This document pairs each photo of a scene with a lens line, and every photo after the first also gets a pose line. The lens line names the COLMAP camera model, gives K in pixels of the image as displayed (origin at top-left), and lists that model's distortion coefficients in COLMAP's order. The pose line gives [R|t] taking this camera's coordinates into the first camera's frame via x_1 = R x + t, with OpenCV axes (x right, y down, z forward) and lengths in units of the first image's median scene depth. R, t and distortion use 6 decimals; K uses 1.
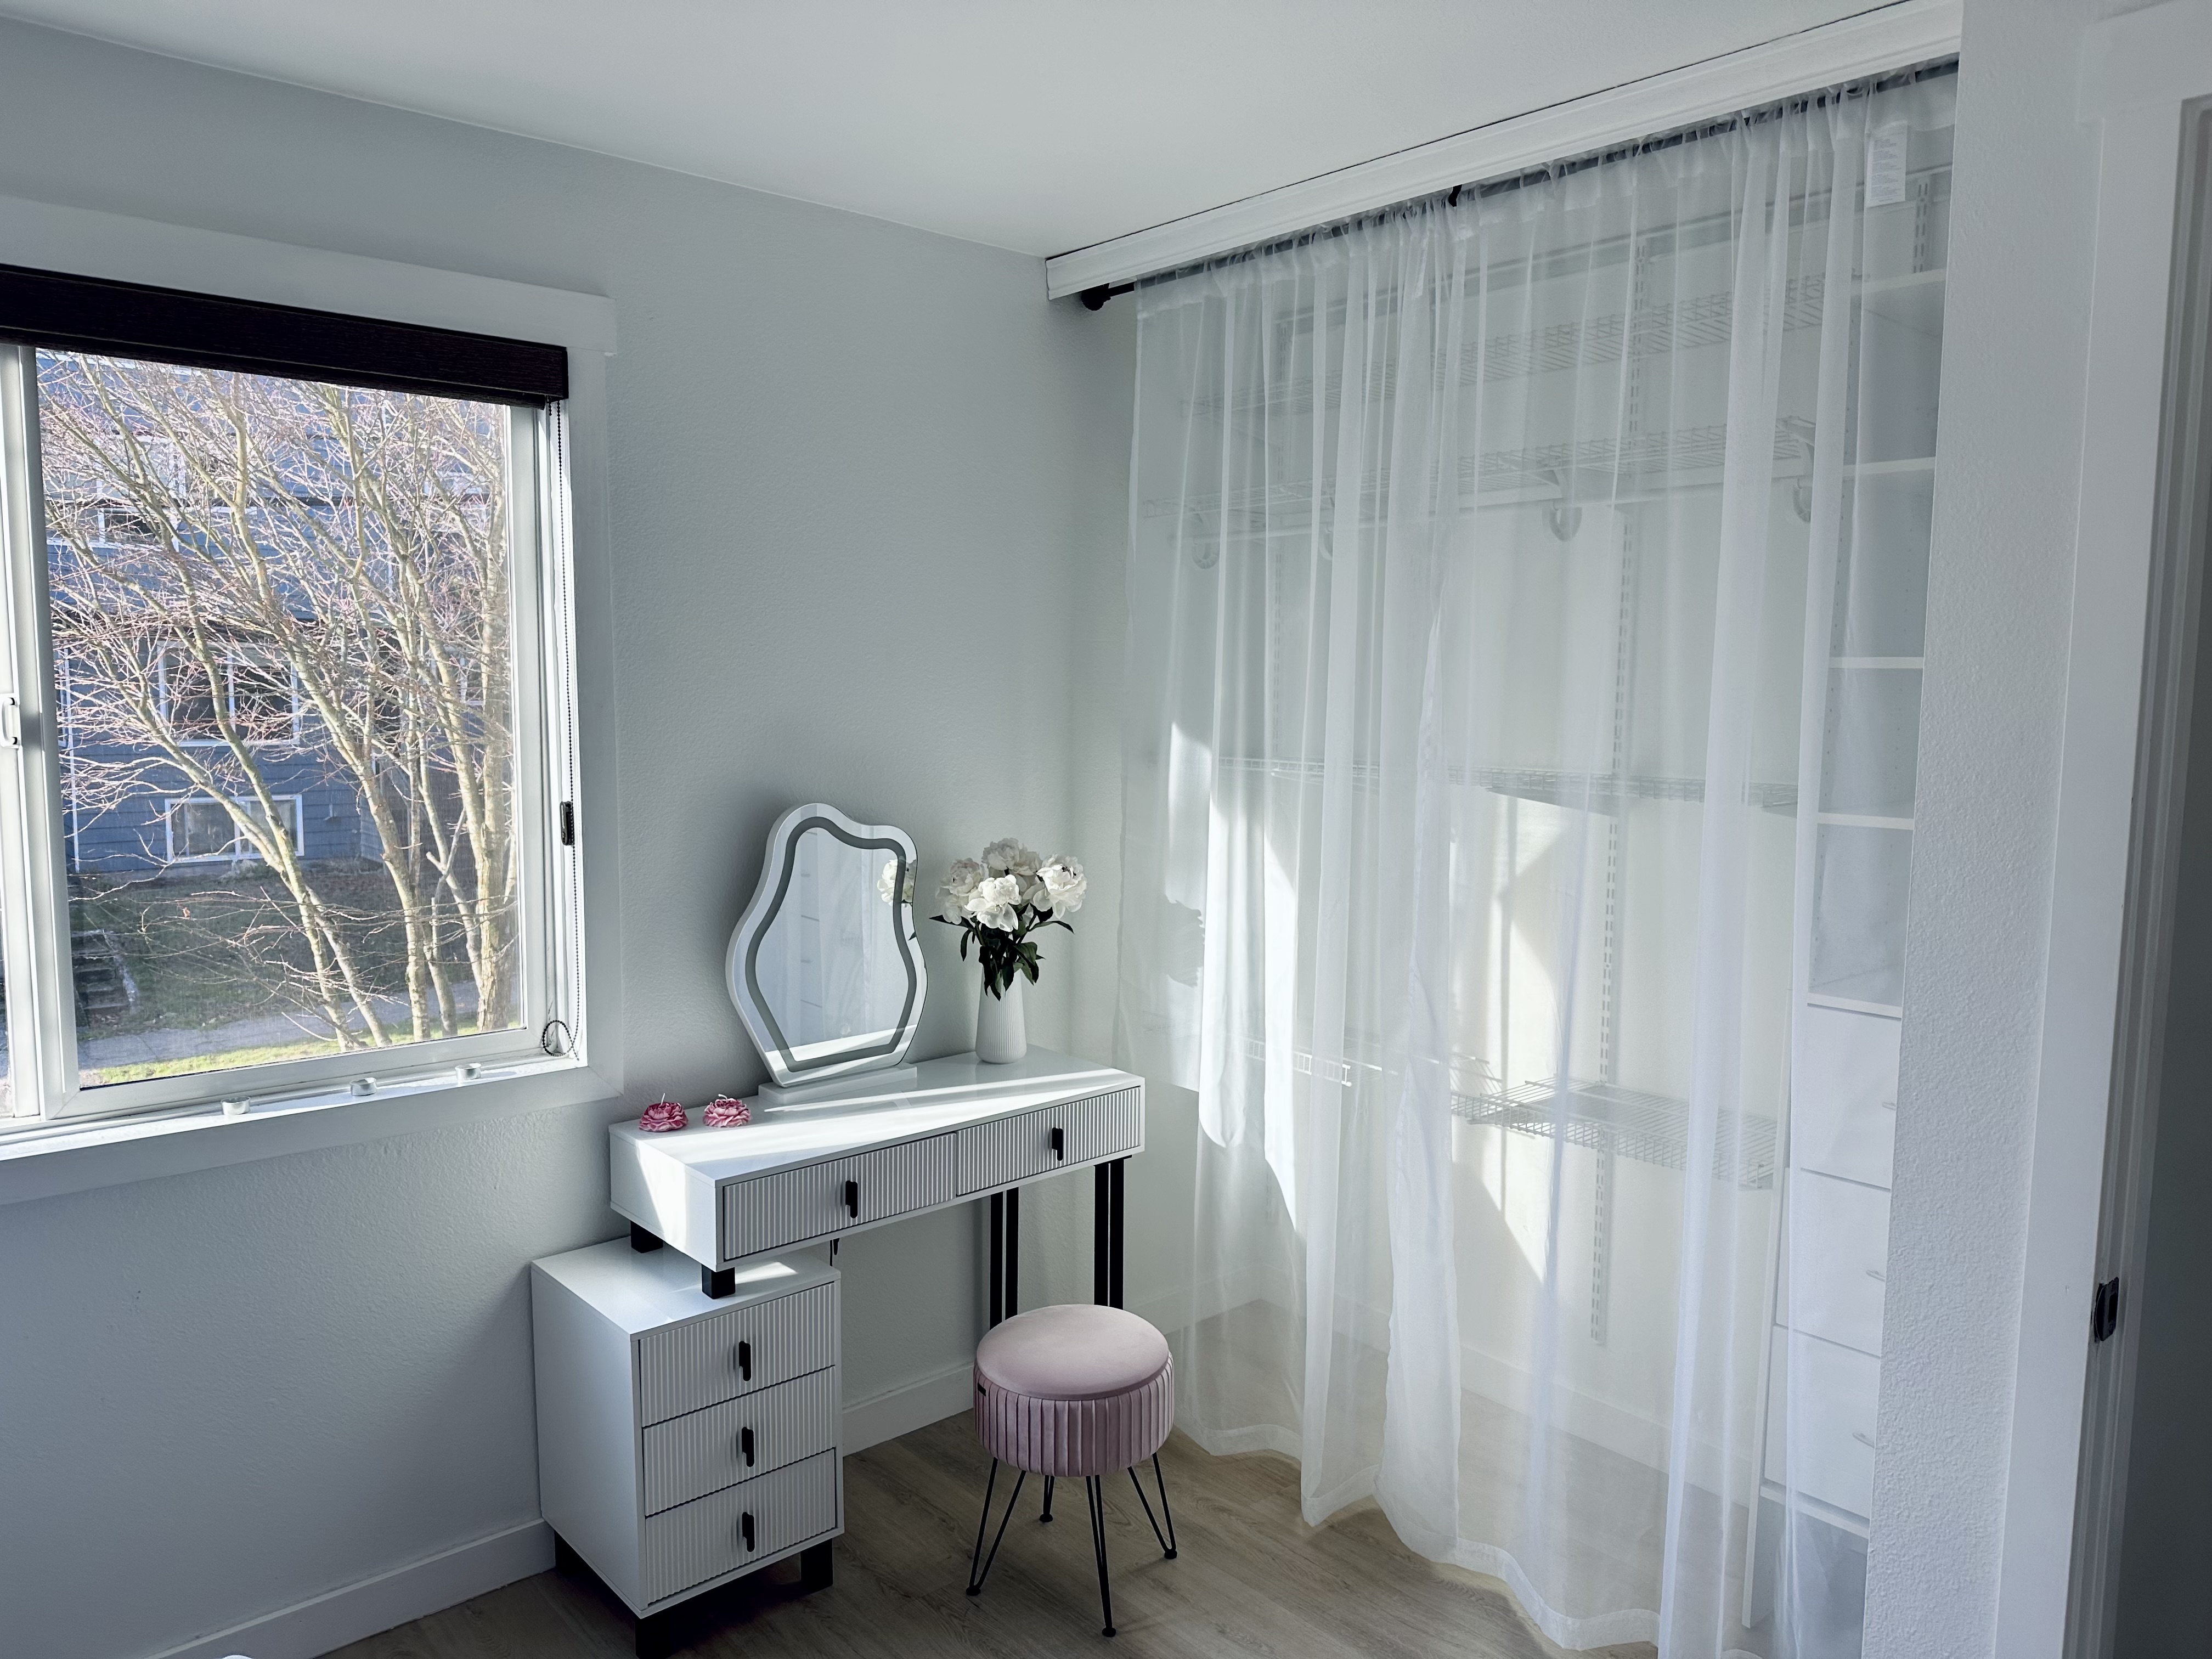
lens RADIAL K [[1551.2, 0, 1105.4], [0, 1551.2, 831.4], [0, 0, 1]] dist [0.000491, -0.000242]
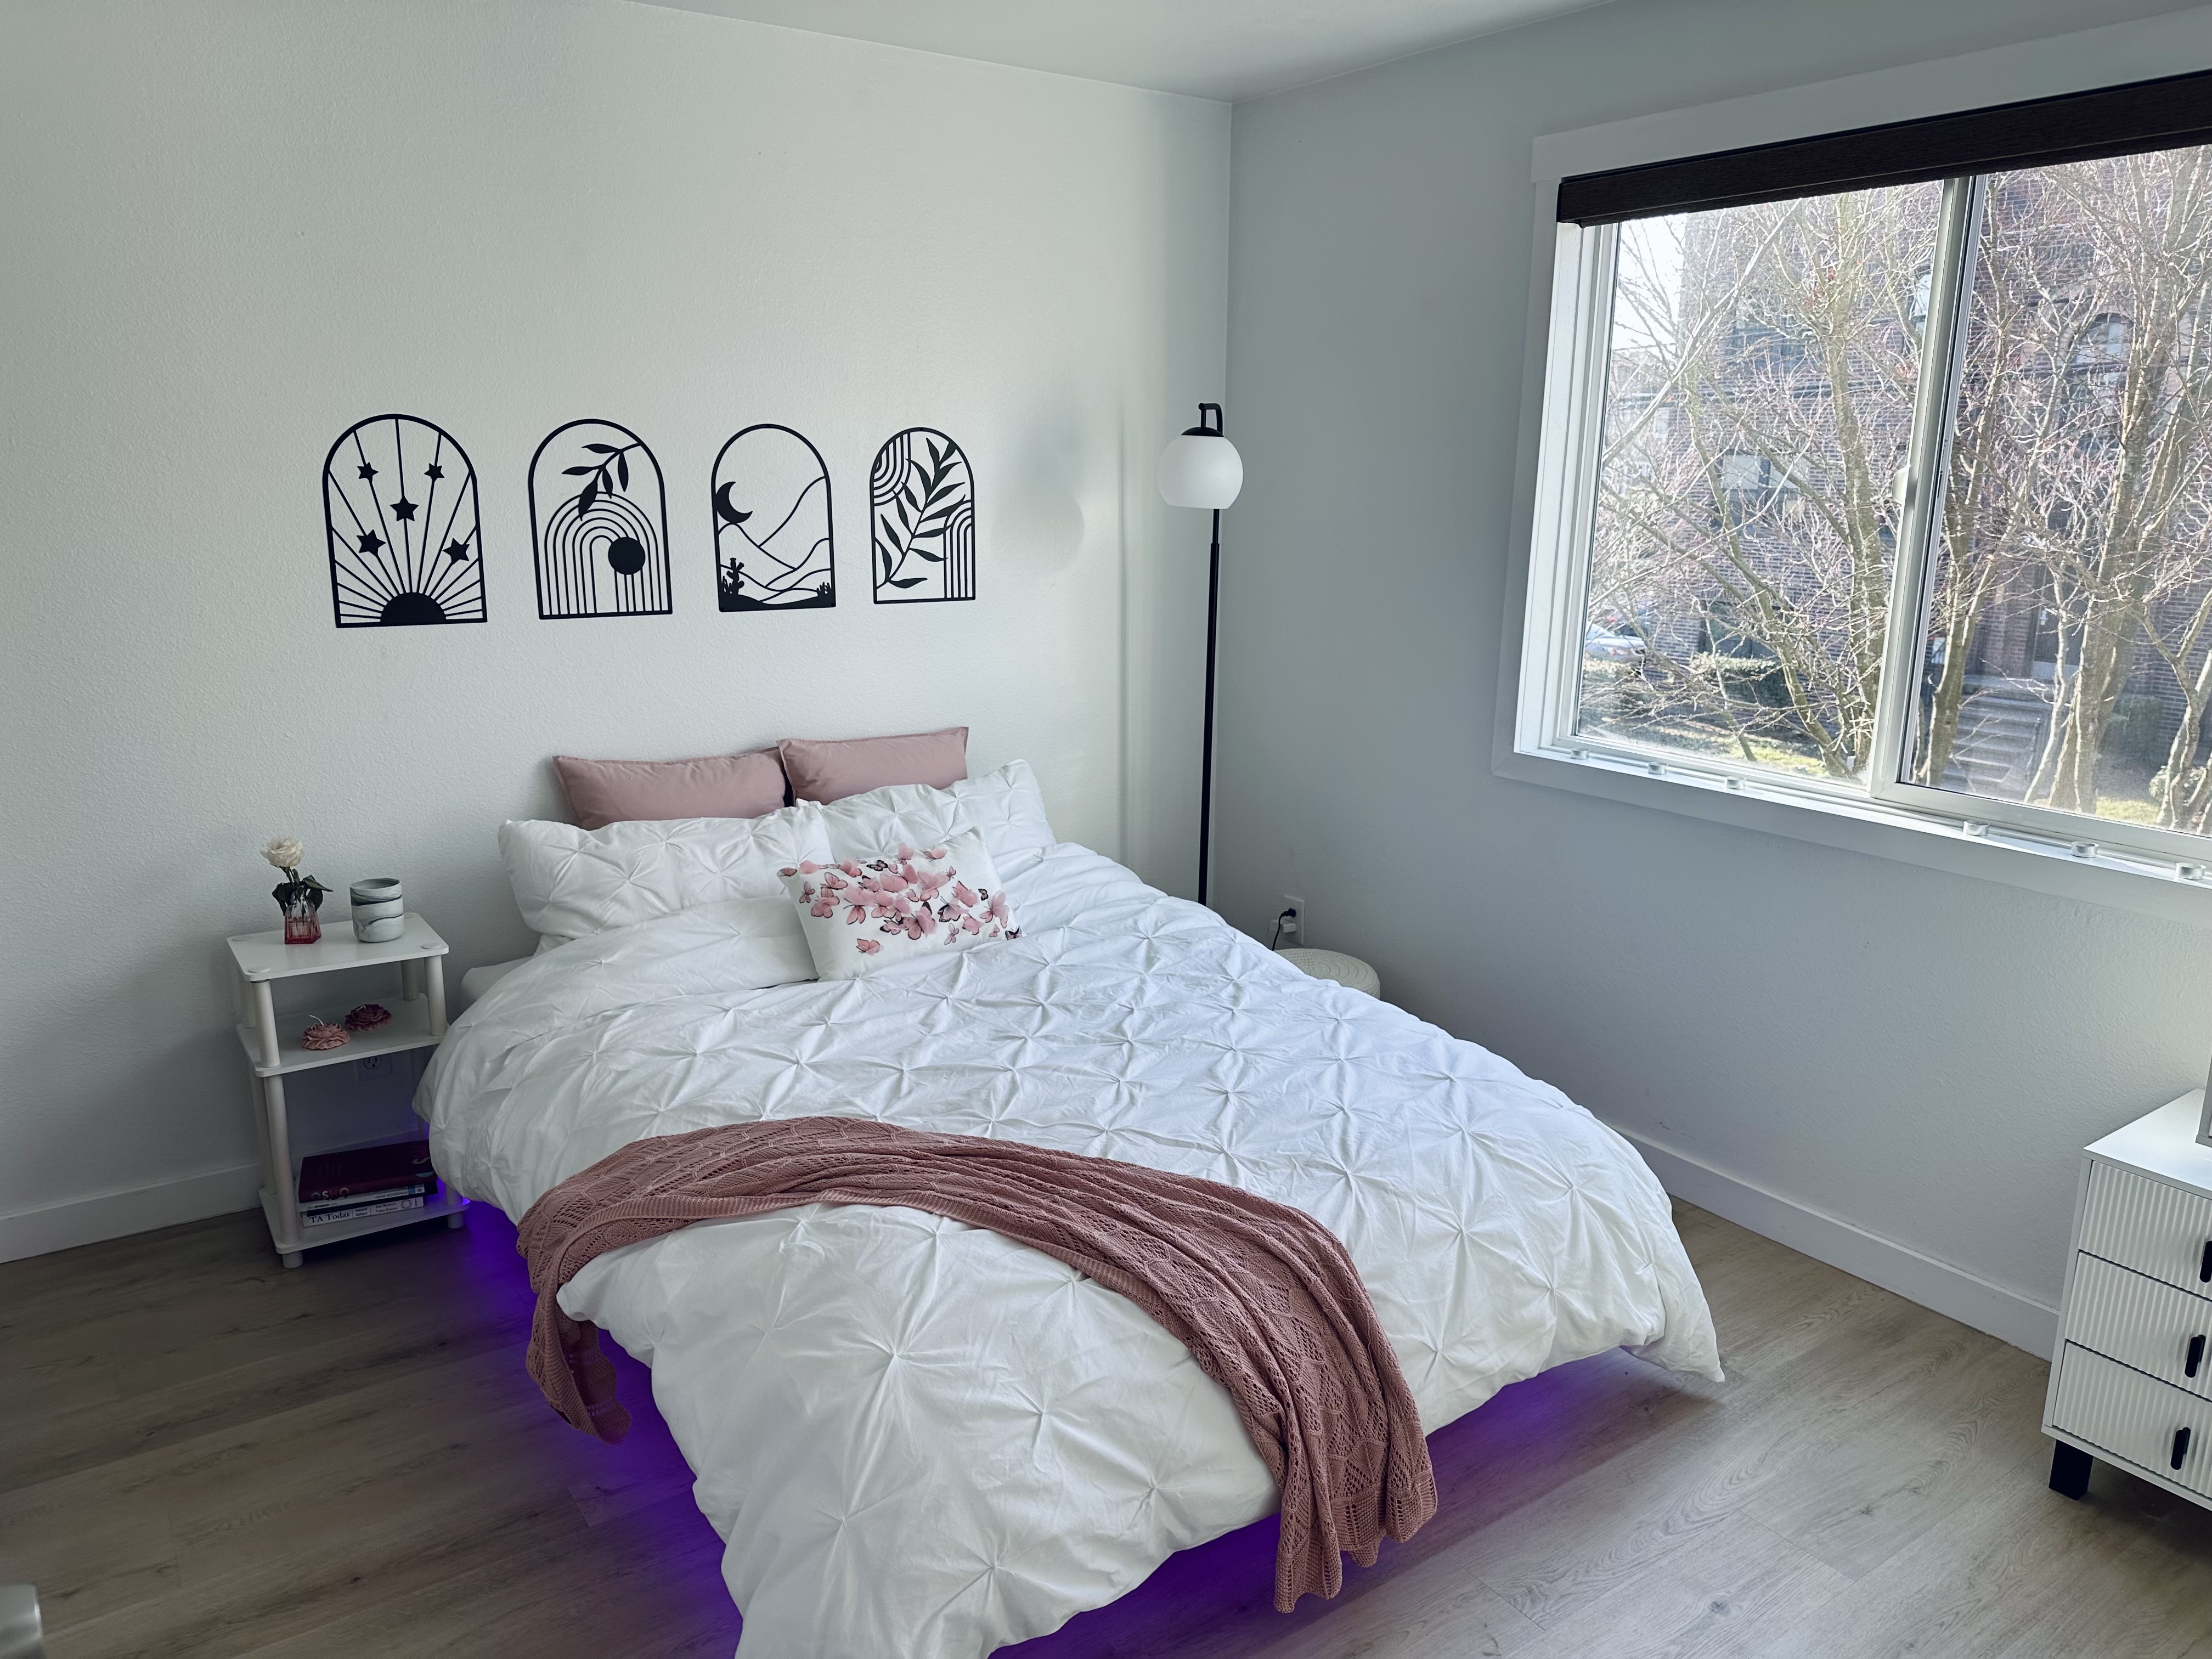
lens RADIAL K [[1551.2, 0, 1105.6], [0, 1551.2, 830.0], [0, 0, 1]] dist [0.000491, -0.000242]
pose [[-0.115784, 0.222442, -0.968046, 0.641811], [-0.109967, 0.965739, 0.235065, -0.023245], [0.987168, 0.133669, -0.087356, 0.461648]]
